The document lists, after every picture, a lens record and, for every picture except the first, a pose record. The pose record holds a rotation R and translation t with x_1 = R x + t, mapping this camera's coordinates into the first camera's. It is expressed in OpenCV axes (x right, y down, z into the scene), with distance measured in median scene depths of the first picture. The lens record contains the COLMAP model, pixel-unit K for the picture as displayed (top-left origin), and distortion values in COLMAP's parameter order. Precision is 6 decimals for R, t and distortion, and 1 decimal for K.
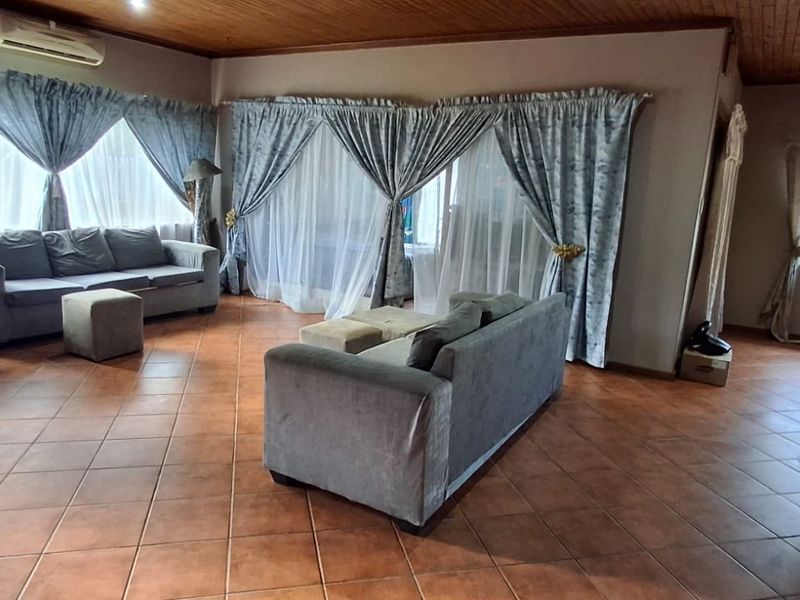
lens RADIAL K [[598.1, 0, 399.0], [0, 598.1, 303.0], [0, 0, 1]] dist [-0.012904, 0.018606]
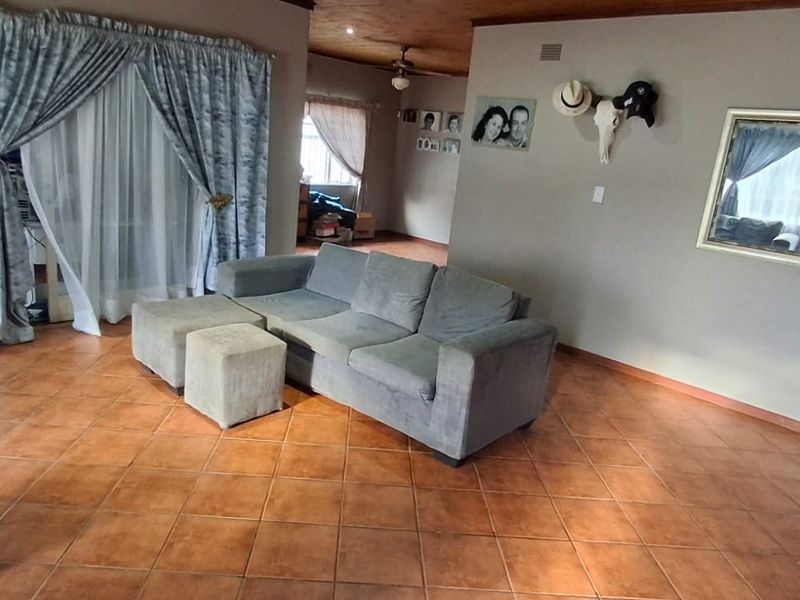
lens RADIAL K [[598.1, 0, 400.2], [0, 598.1, 297.3], [0, 0, 1]] dist [-0.012904, 0.018606]
pose [[0.209758, -0.283425, 0.935774, -0.659515], [0.108679, 0.957893, 0.265763, -0.168271], [-0.971695, 0.045953, 0.231728, 0.478688]]
